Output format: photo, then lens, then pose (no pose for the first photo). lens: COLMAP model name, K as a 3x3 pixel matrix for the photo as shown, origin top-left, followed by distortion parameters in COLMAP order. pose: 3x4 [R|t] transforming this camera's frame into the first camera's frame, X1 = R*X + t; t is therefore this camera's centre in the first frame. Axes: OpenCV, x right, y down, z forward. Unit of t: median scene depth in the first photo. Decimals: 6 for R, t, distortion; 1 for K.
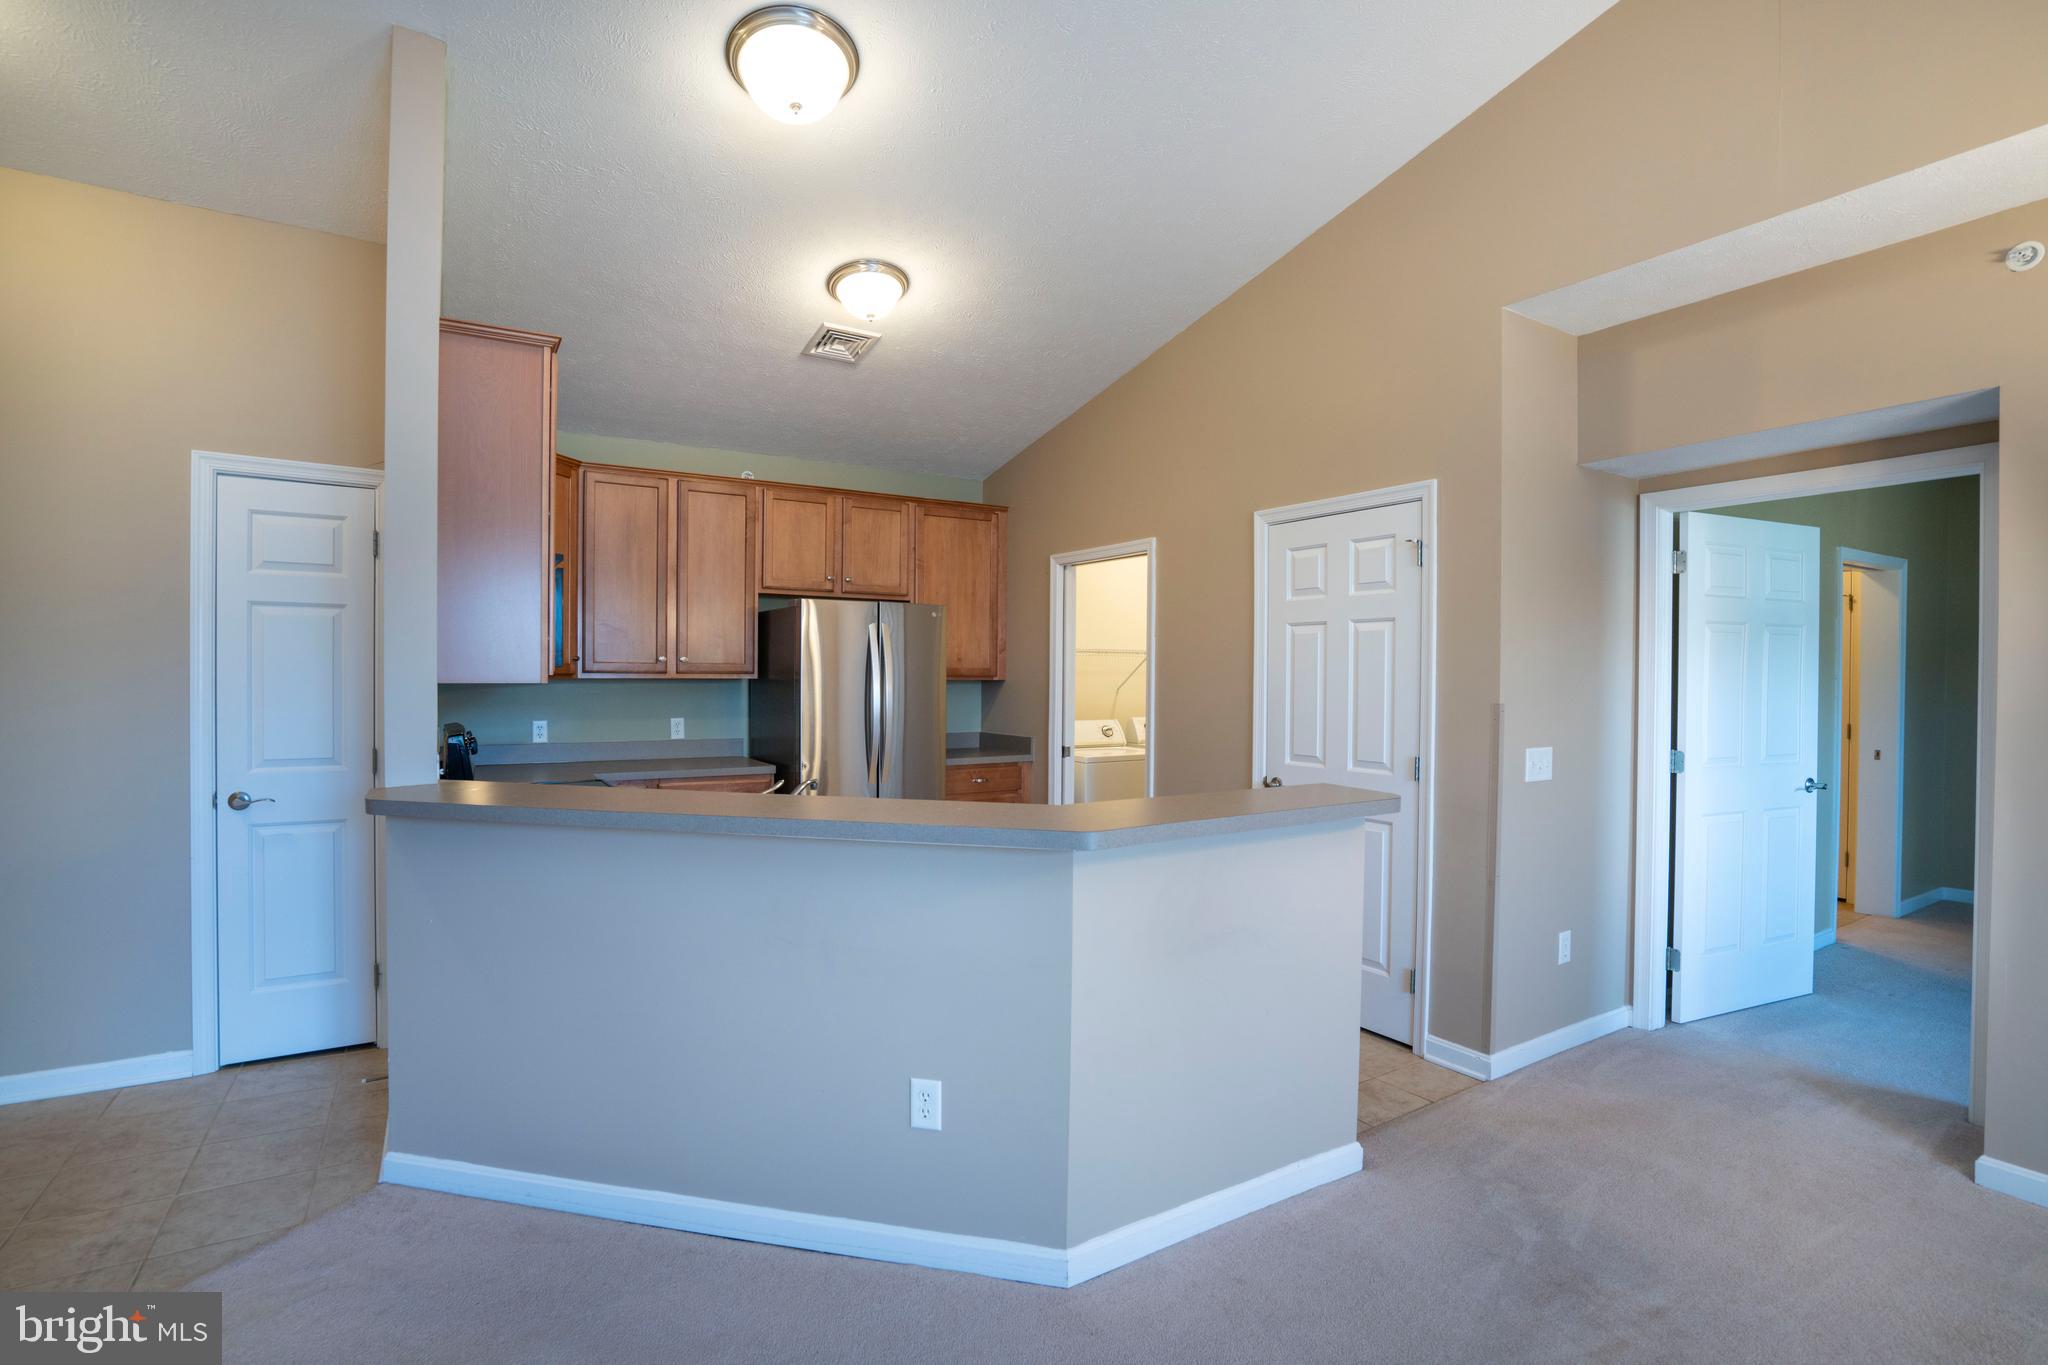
lens RADIAL K [[959.3, 0, 1024.0], [0, 959.3, 682.5], [0, 0, 1]] dist [-0.062743, 0.026712]
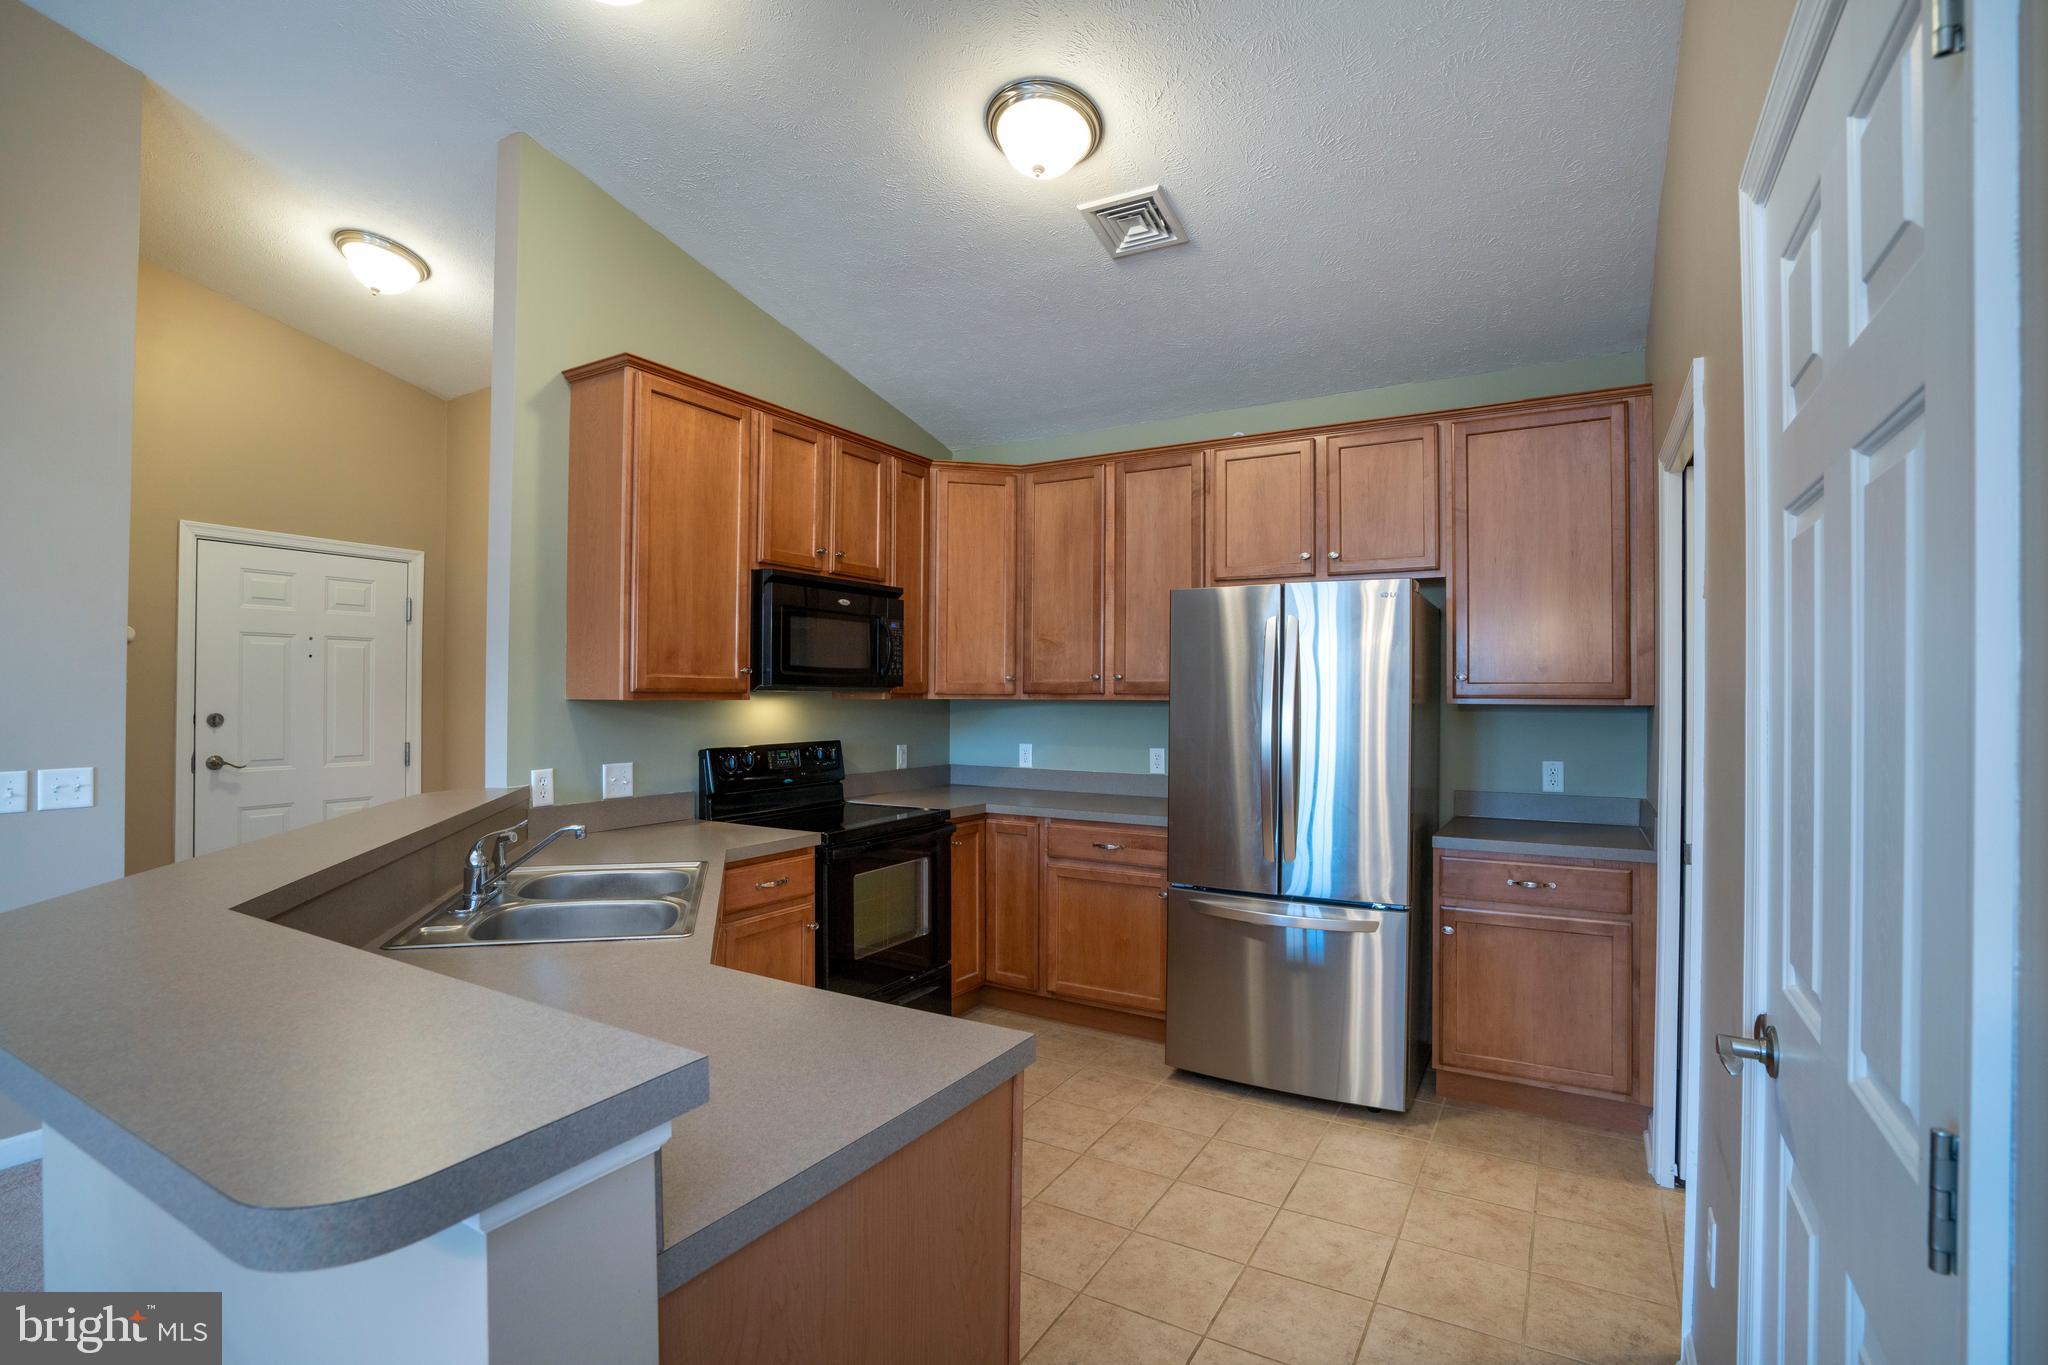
lens RADIAL K [[959.3, 0, 1024.0], [0, 959.3, 682.5], [0, 0, 1]] dist [-0.062743, 0.026712]
pose [[0.466085, -0.017096, -0.884575, 0.320448], [-0.013131, 0.999570, -0.026237, 0.003168], [0.884643, 0.023844, 0.465660, 0.508785]]
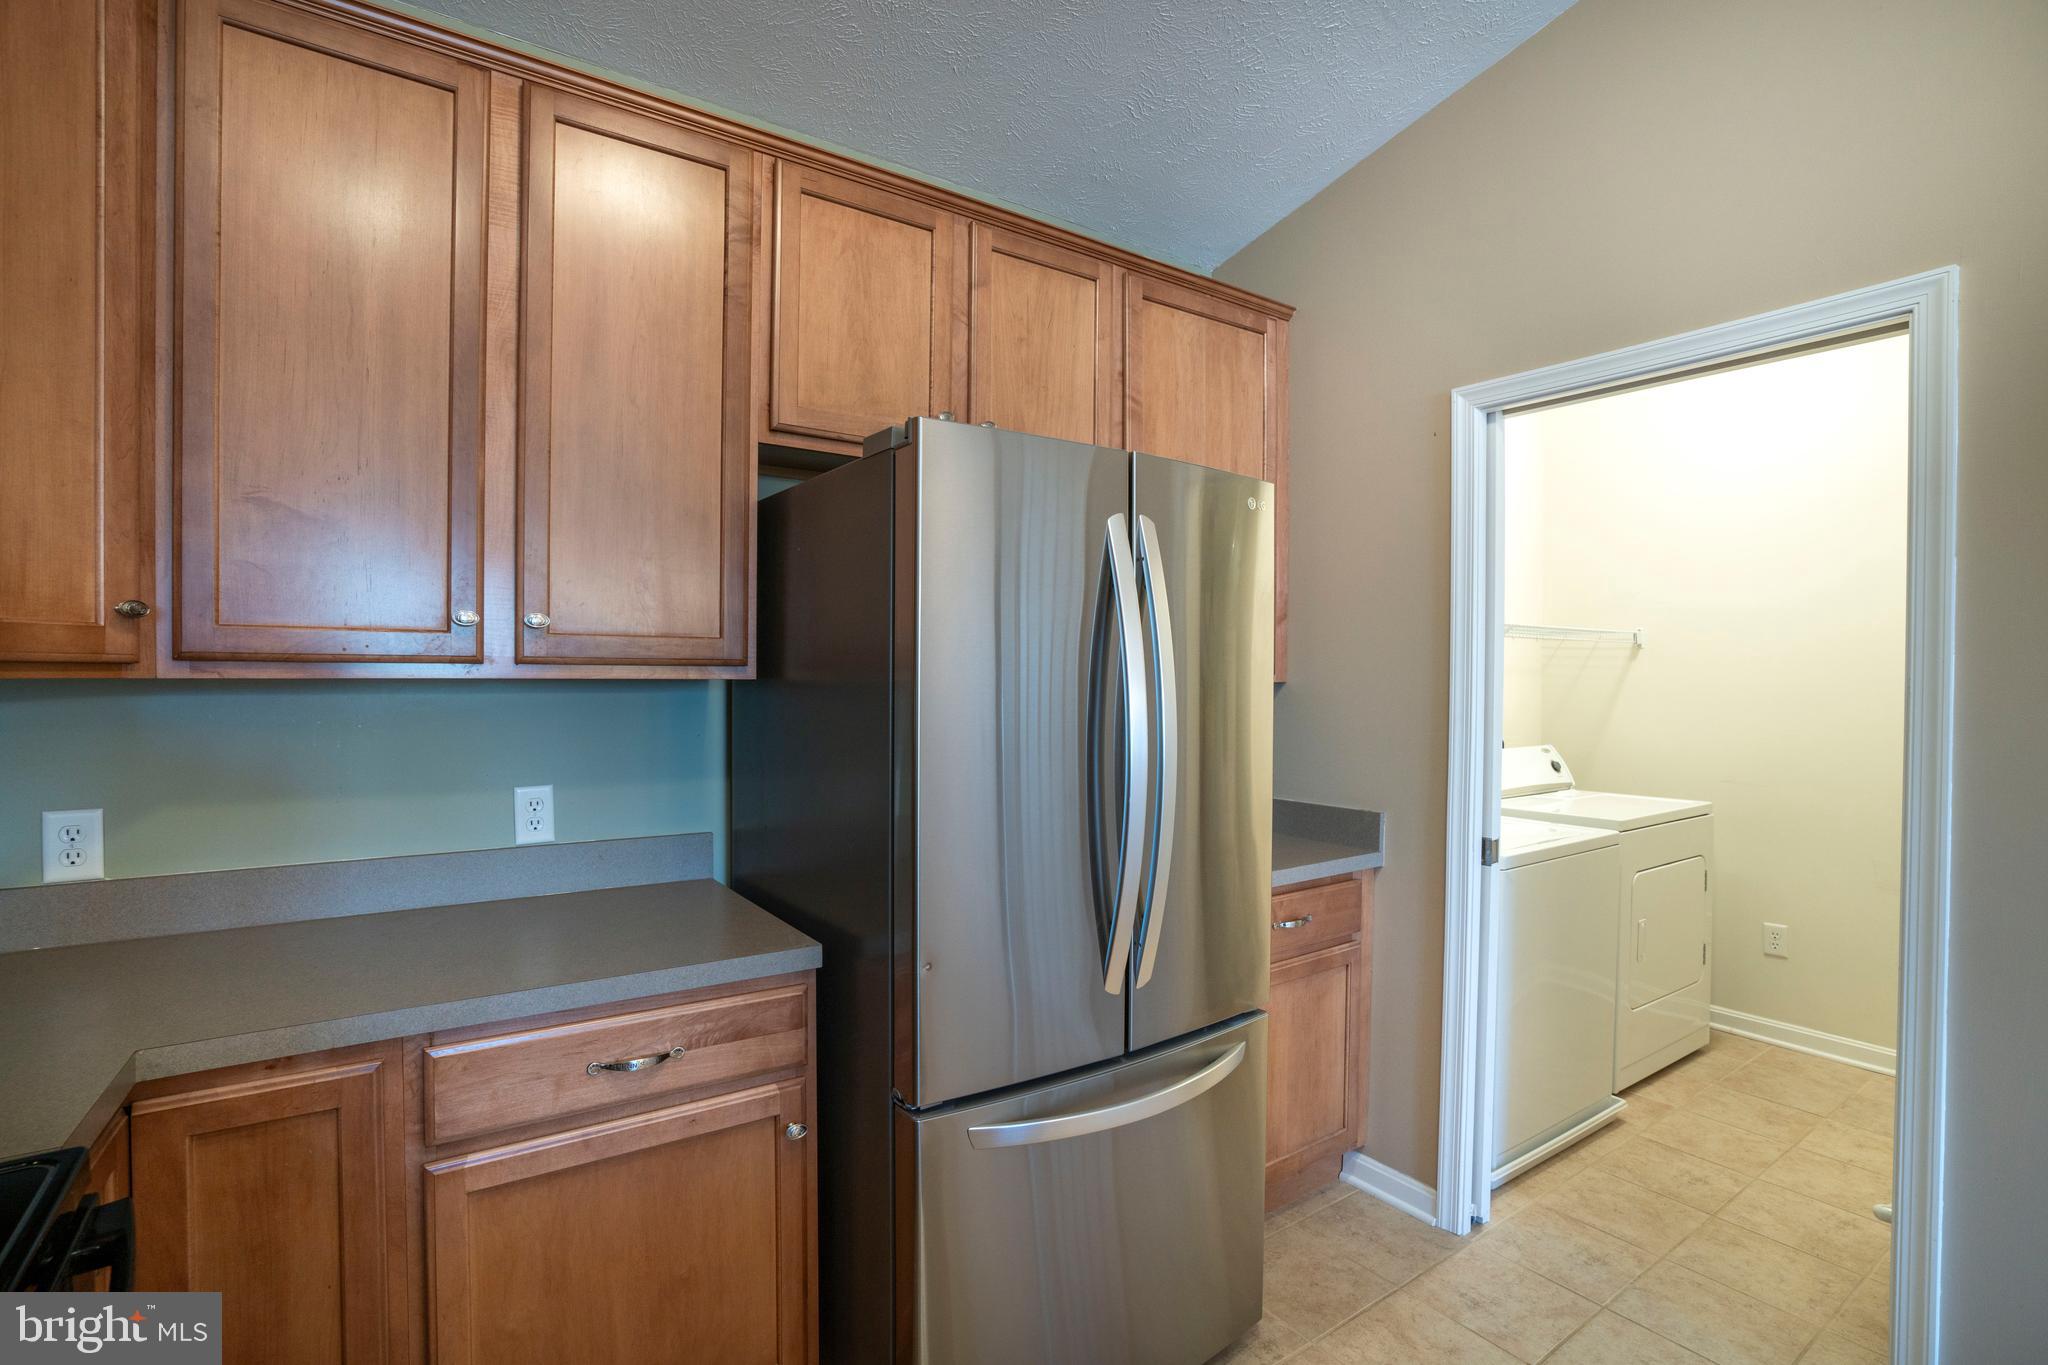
lens RADIAL K [[959.3, 0, 1024.0], [0, 959.3, 682.5], [0, 0, 1]] dist [-0.062743, 0.026712]
pose [[0.998737, -0.000547, 0.050232, -0.193557], [0.000625, 0.999999, -0.001525, -0.002192], [-0.050231, 0.001554, 0.998736, 0.626429]]
